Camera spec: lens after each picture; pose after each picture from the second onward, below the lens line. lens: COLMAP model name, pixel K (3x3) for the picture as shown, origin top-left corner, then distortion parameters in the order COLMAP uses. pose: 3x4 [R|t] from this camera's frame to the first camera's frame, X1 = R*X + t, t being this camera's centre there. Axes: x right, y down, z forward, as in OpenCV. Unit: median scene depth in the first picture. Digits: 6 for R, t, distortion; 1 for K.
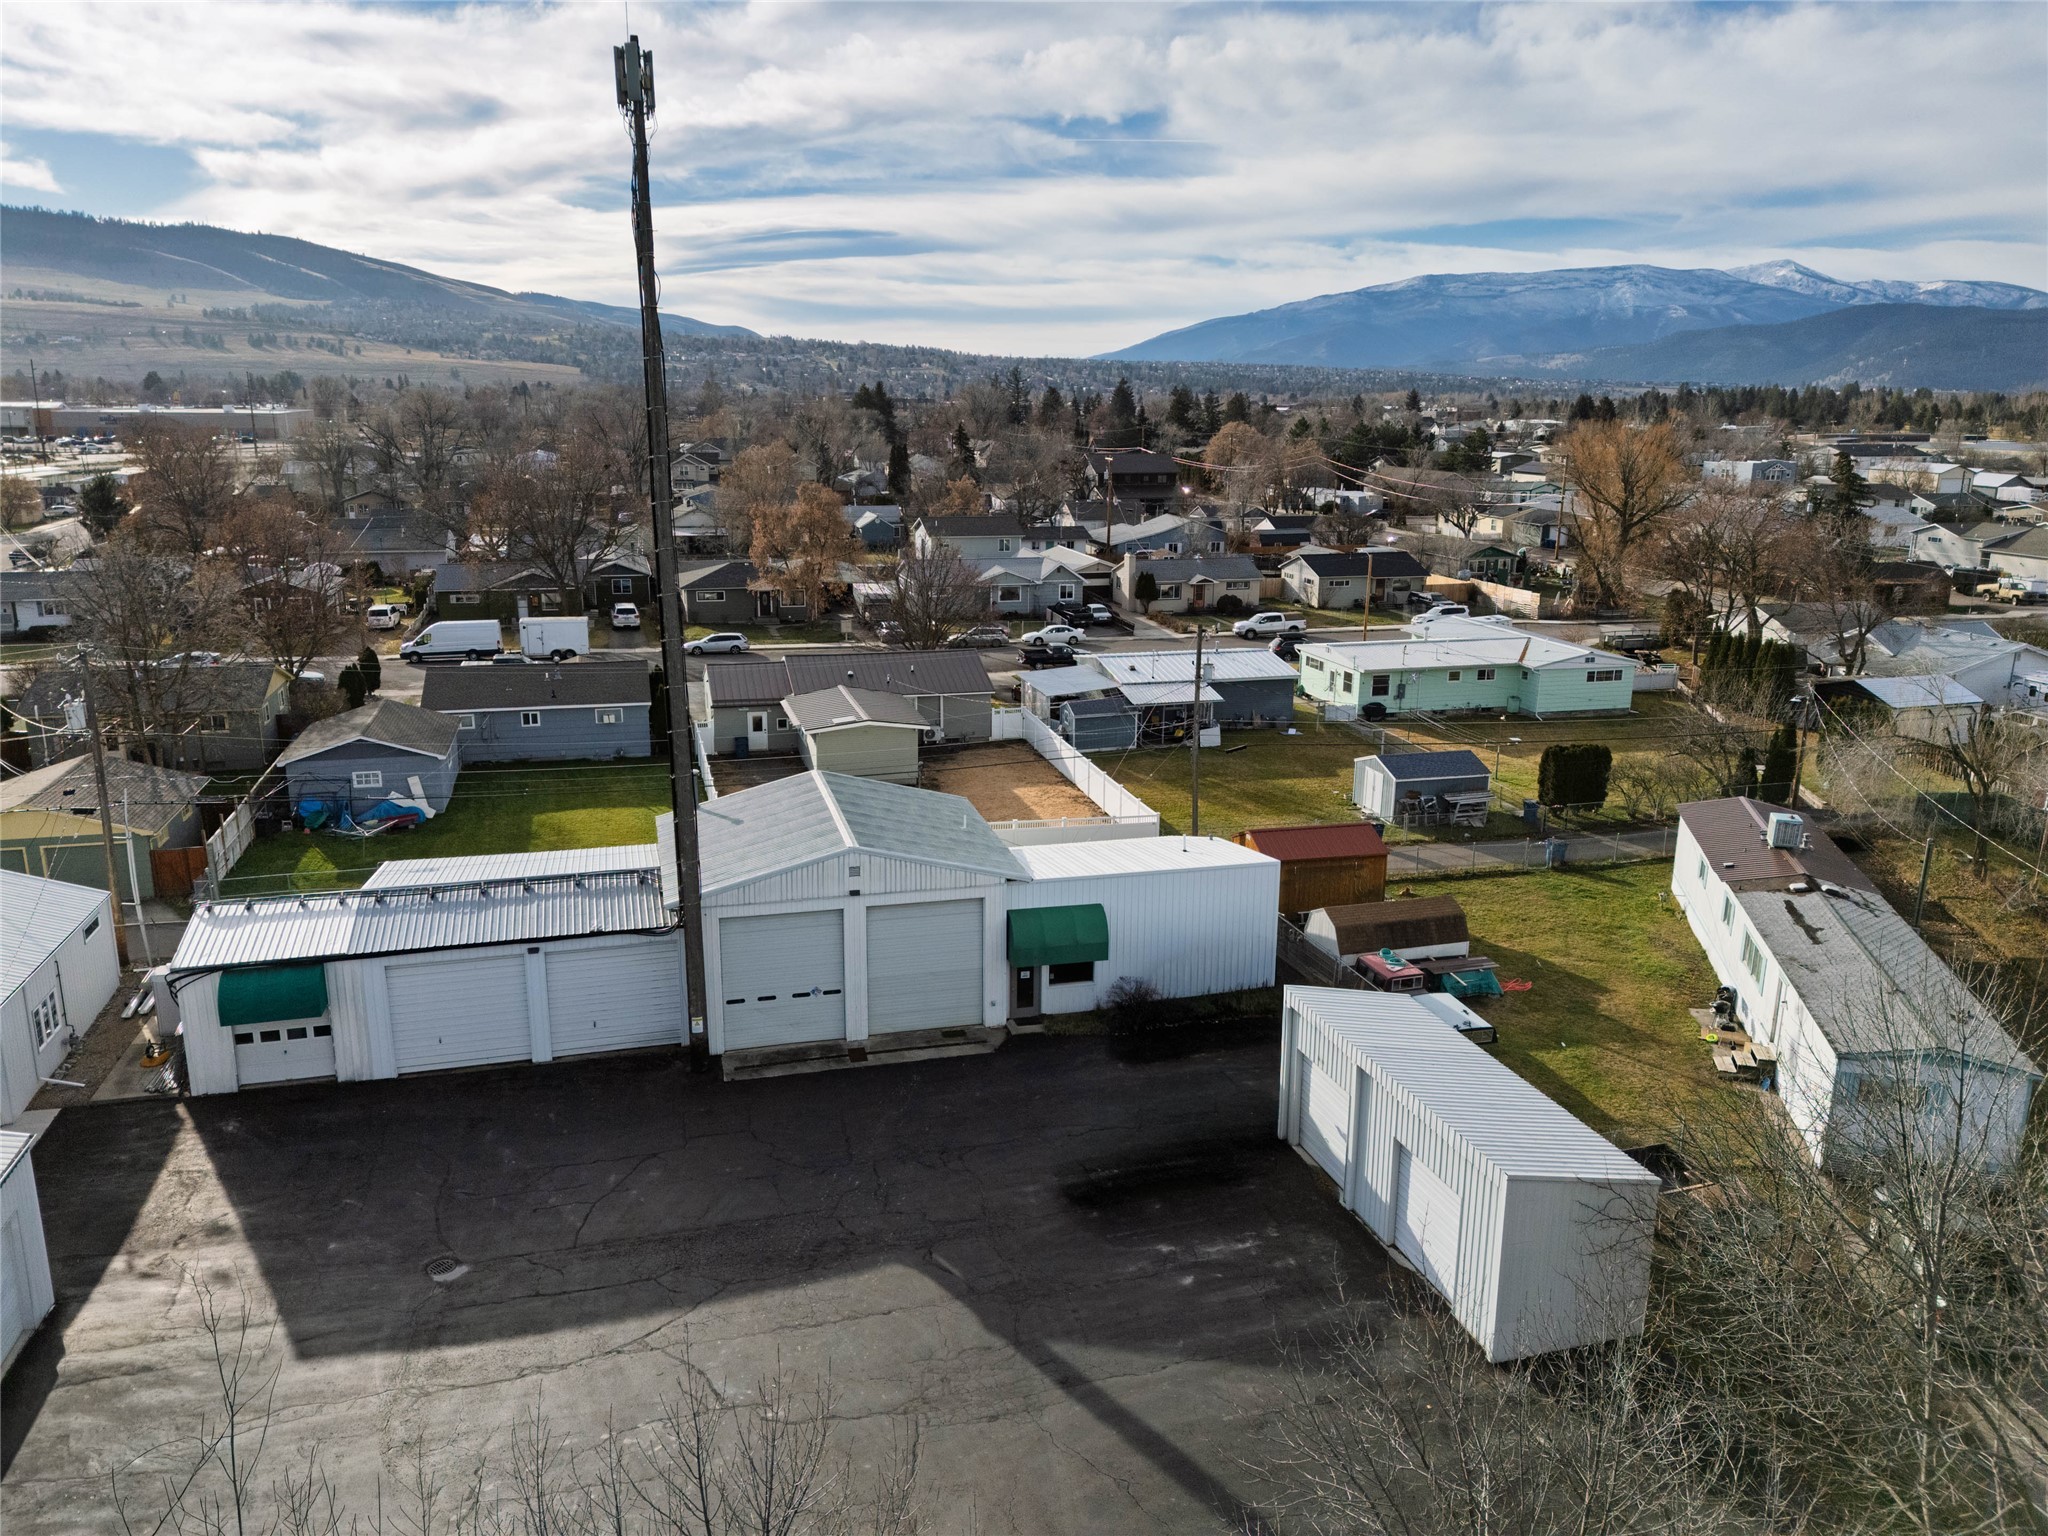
lens RADIAL K [[1492.3, 0, 1024.7], [0, 1492.3, 768.4], [0, 0, 1]] dist [0.082629, -0.083326]
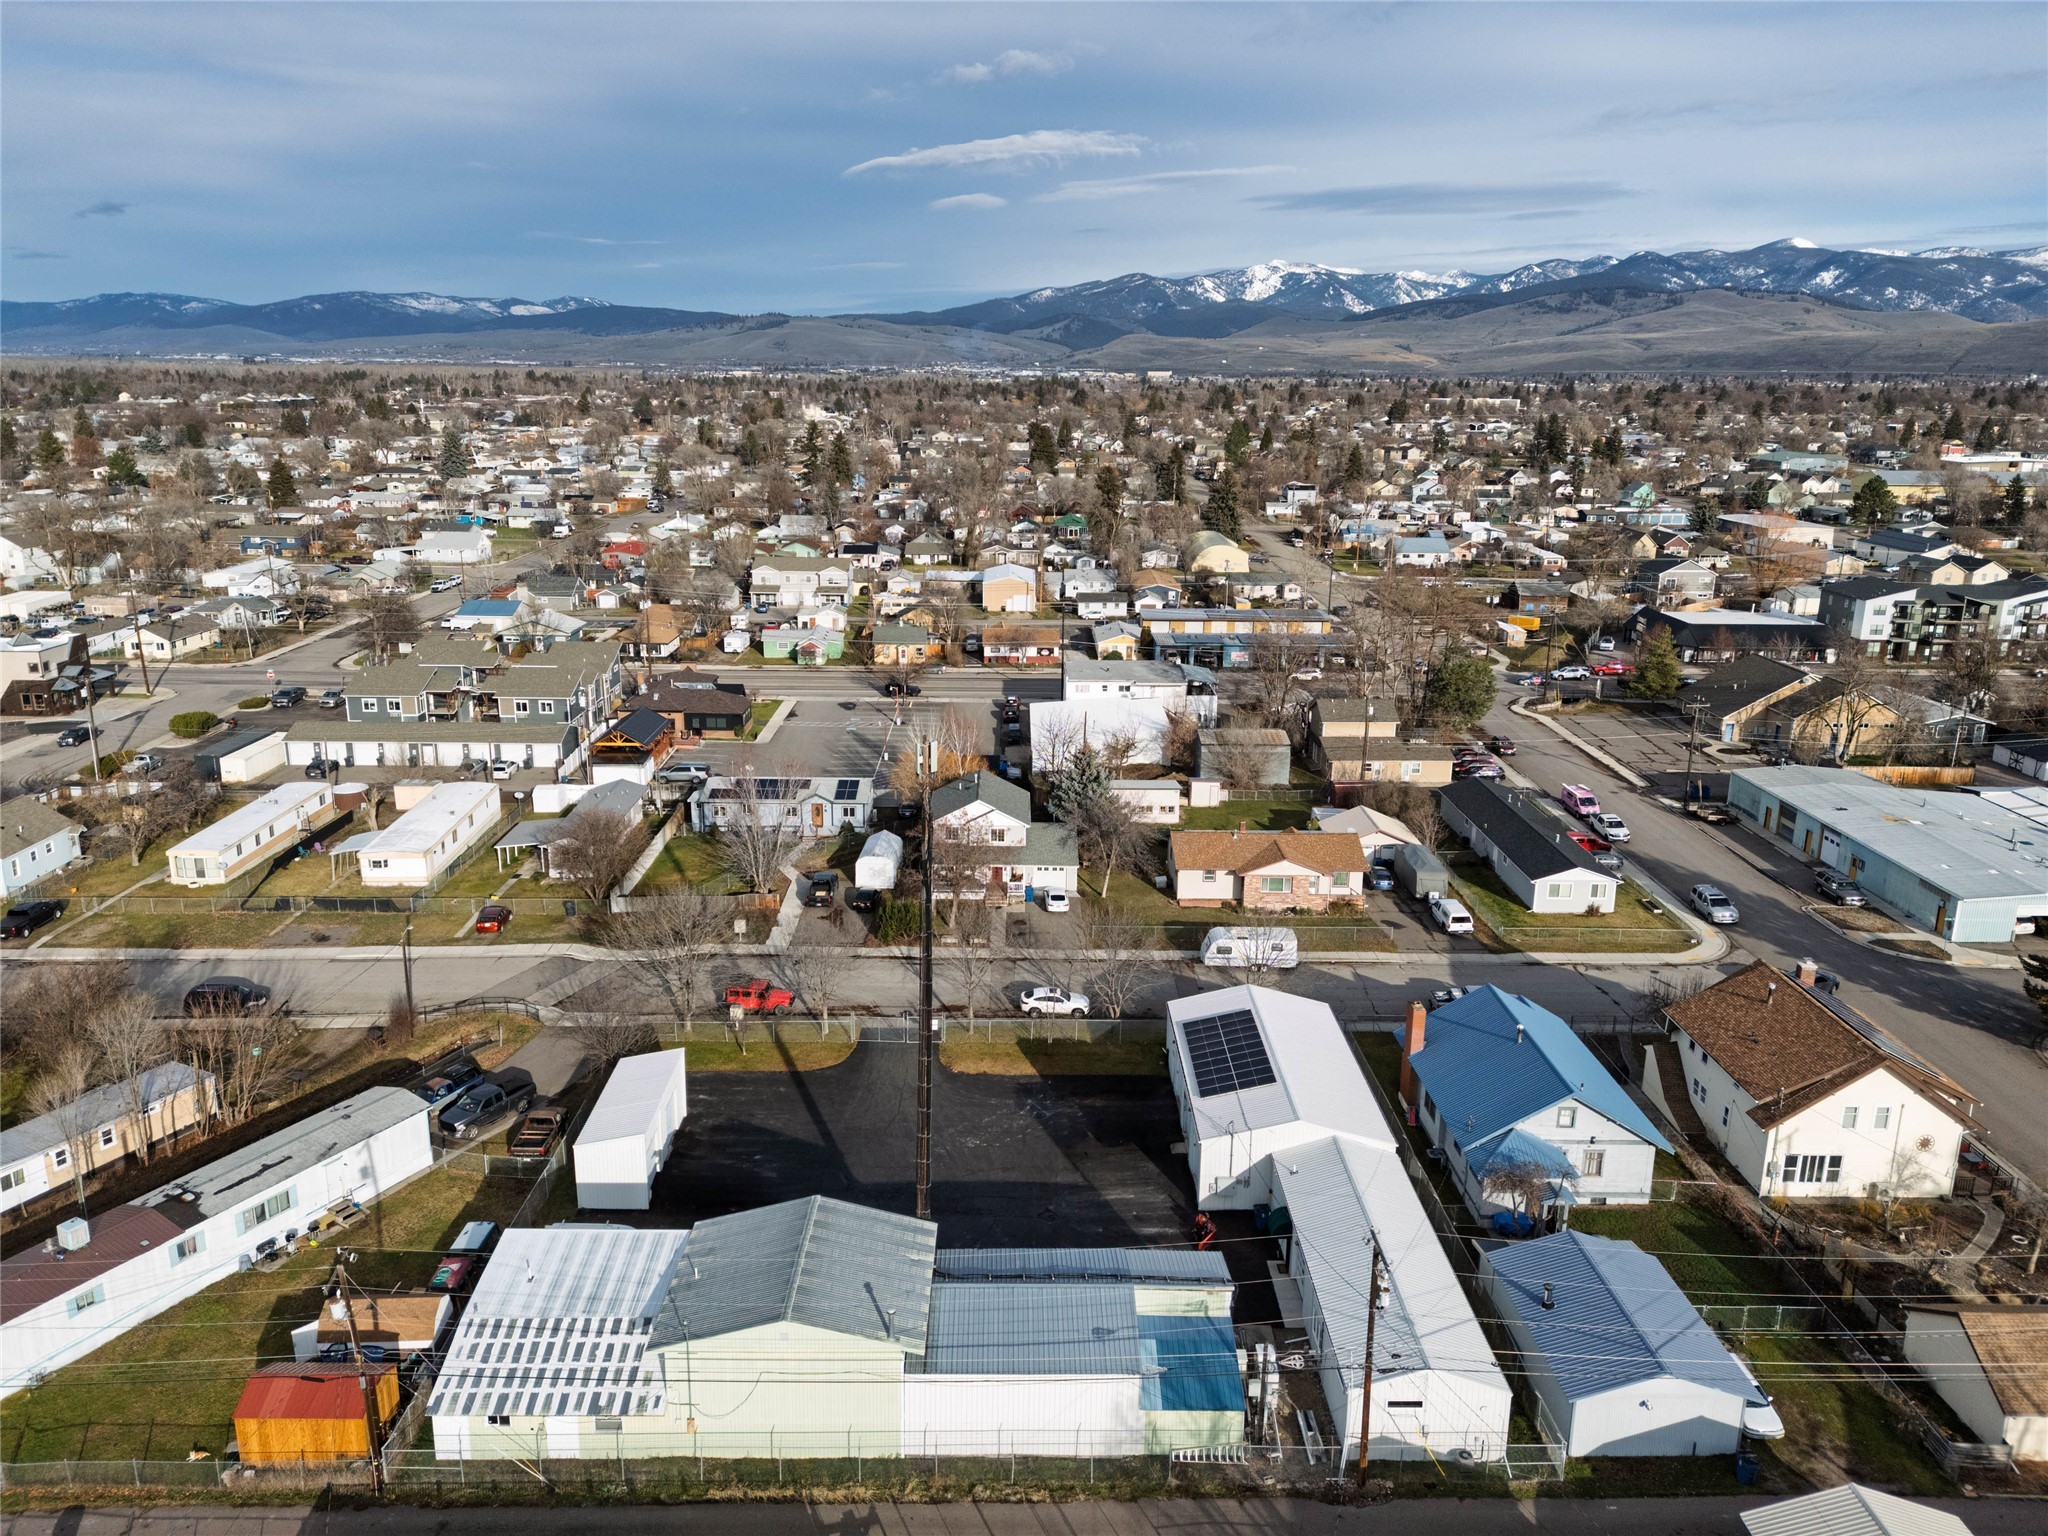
lens RADIAL K [[1492.3, 0, 1028.8], [0, 1492.3, 762.1], [0, 0, 1]] dist [0.082629, -0.083326]
pose [[-0.966962, -0.083930, 0.240708, -0.658965], [0.042963, 0.877085, 0.478409, -1.062836], [-0.251274, 0.472945, -0.844503, 2.036342]]
